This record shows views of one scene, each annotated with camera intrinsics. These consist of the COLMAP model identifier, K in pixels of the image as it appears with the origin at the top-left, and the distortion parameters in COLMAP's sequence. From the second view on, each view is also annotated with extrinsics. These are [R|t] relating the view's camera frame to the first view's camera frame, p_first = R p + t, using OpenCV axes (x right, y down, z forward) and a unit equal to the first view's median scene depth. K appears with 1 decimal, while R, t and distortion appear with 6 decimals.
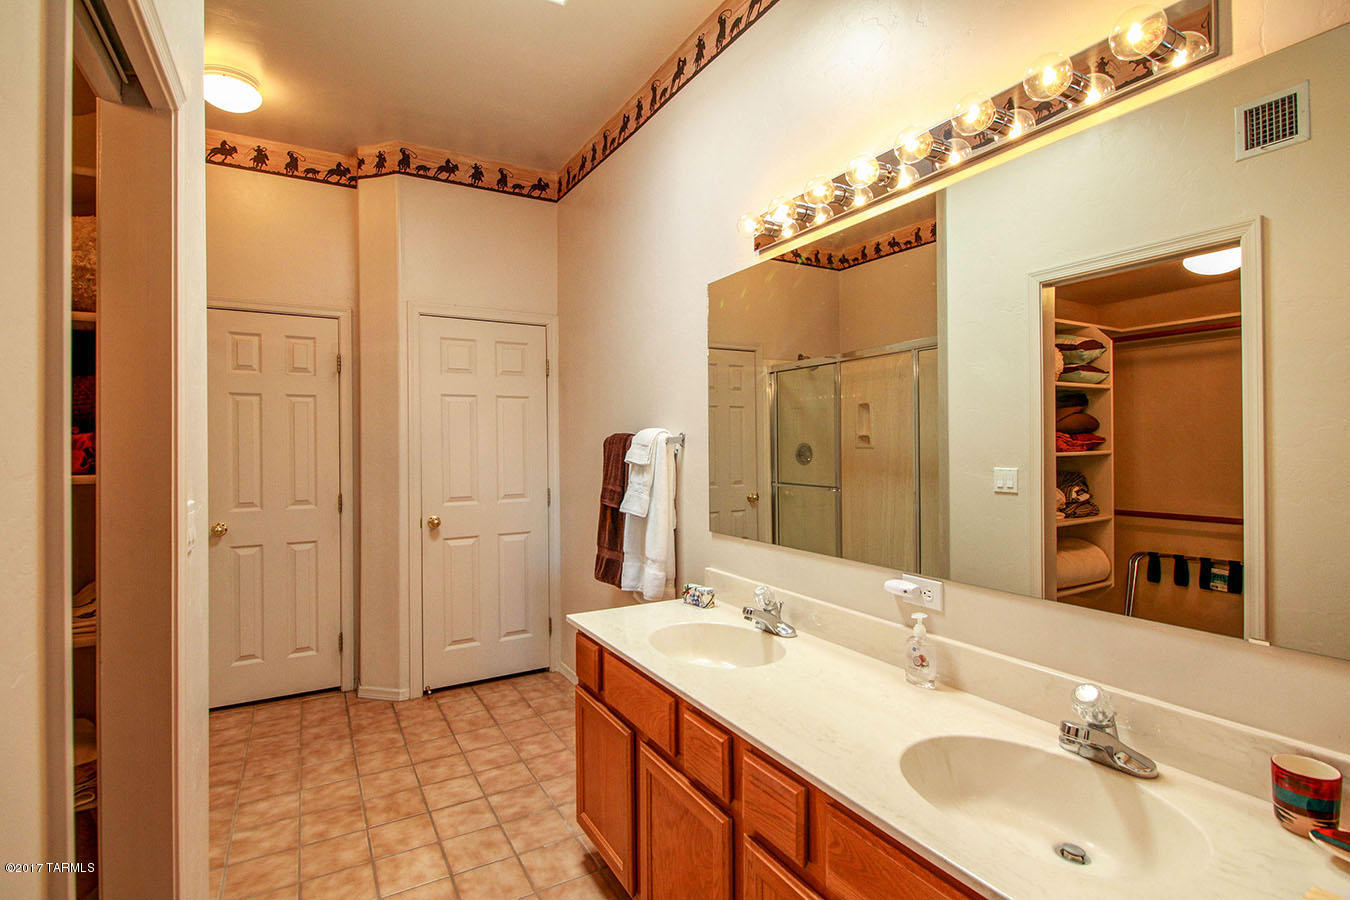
lens RADIAL K [[658.6, 0, 674.7], [0, 658.6, 446.9], [0, 0, 1]] dist [0.001123, -0.000168]
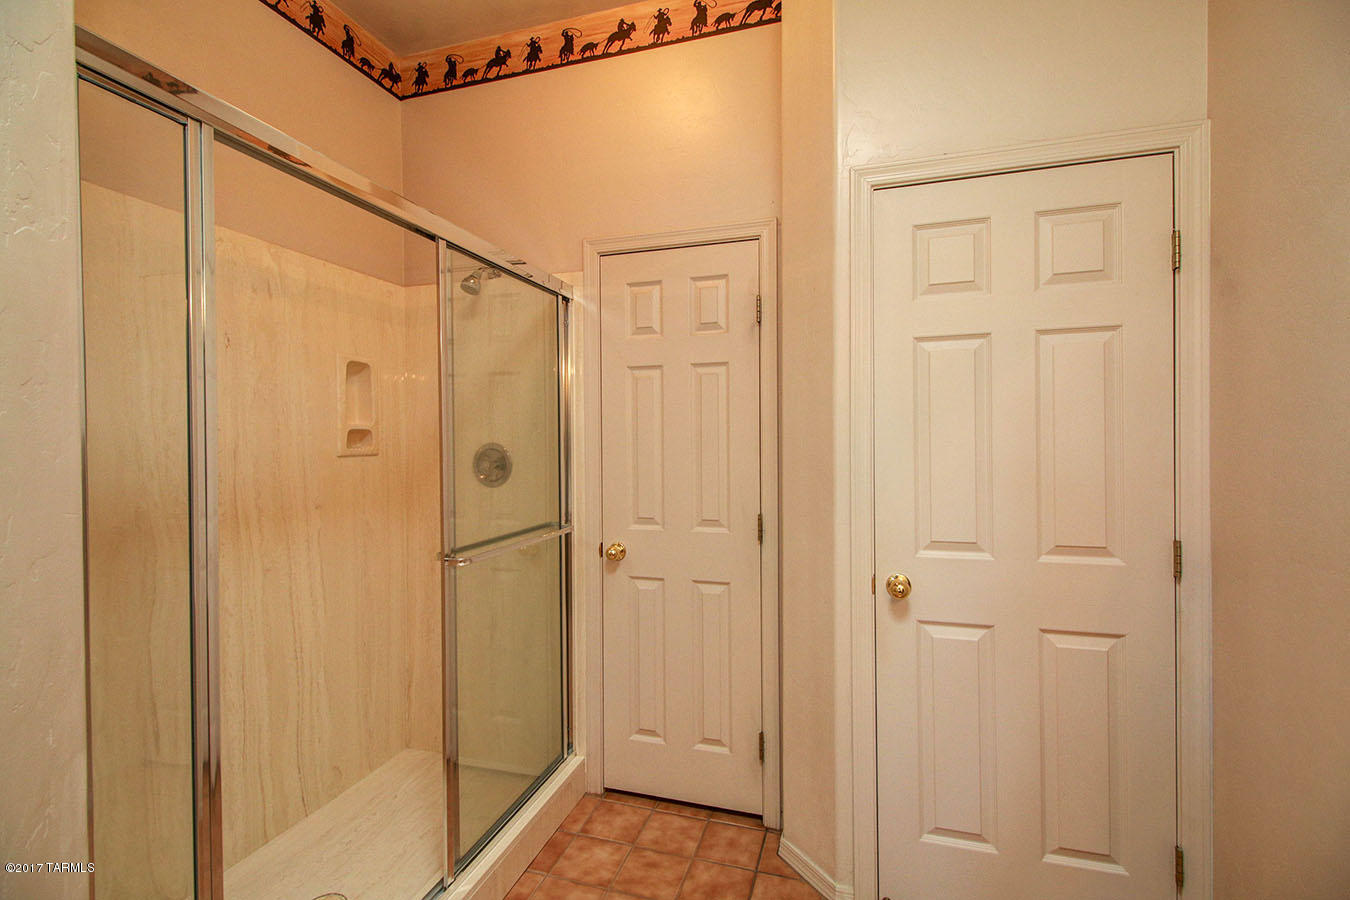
lens RADIAL K [[626.8, 0, 669.2], [0, 626.8, 446.7], [0, 0, 1]] dist [0.015383, -0.000998]
pose [[0.688381, 0.008697, -0.725297, -0.131583], [0.000349, 0.999924, 0.012322, -0.001596], [0.725349, -0.008736, 0.688326, 0.527599]]
